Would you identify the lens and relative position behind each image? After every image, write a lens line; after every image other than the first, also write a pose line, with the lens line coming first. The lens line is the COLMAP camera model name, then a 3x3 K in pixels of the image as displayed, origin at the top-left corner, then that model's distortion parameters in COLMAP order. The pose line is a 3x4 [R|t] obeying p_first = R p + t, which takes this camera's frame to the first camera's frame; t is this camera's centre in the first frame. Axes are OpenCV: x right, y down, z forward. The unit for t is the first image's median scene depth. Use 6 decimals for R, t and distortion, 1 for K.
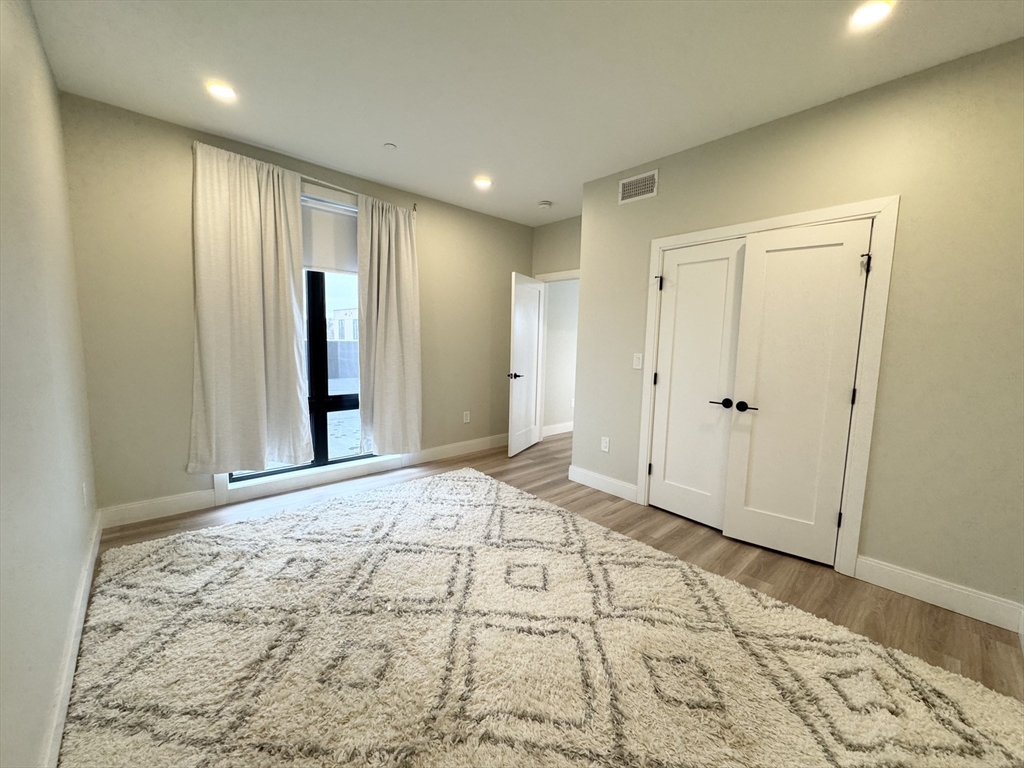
lens RADIAL K [[407.1, 0, 510.8], [0, 407.1, 384.1], [0, 0, 1]] dist [-0.002081, -0.000137]
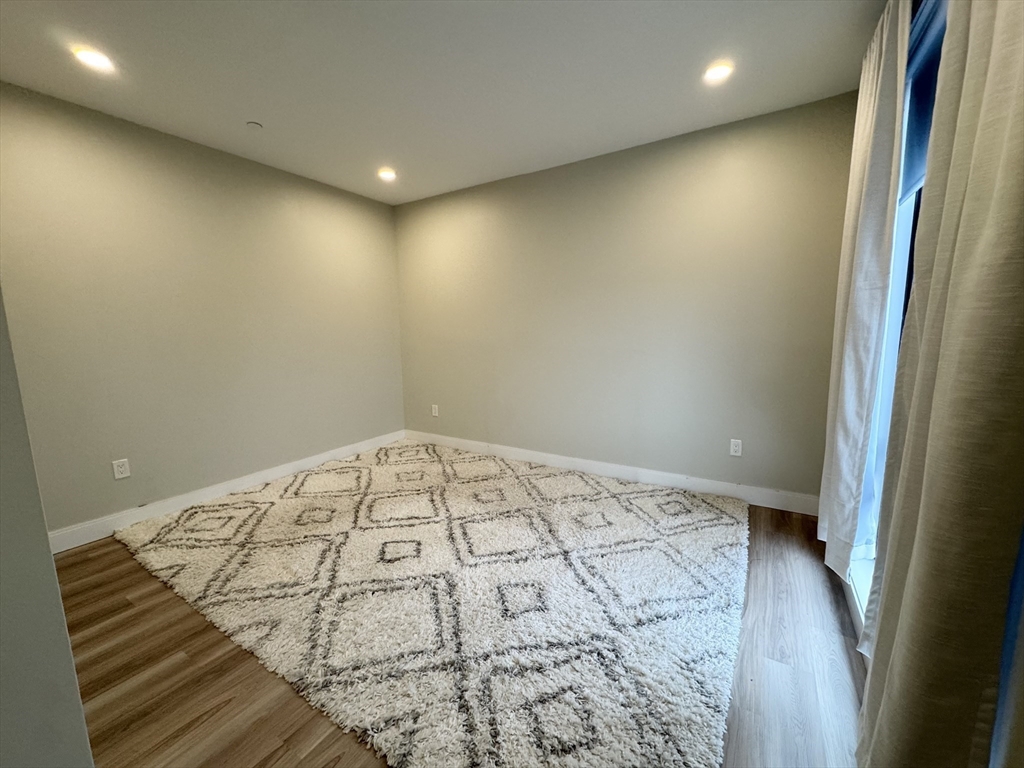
lens RADIAL K [[407.1, 0, 510.8], [0, 407.1, 384.1], [0, 0, 1]] dist [-0.002081, -0.000137]
pose [[-0.961758, 0.030872, -0.272156, 0.037732], [-0.034370, 0.972172, 0.231734, -0.224429], [0.271737, 0.232226, -0.933933, 2.039370]]
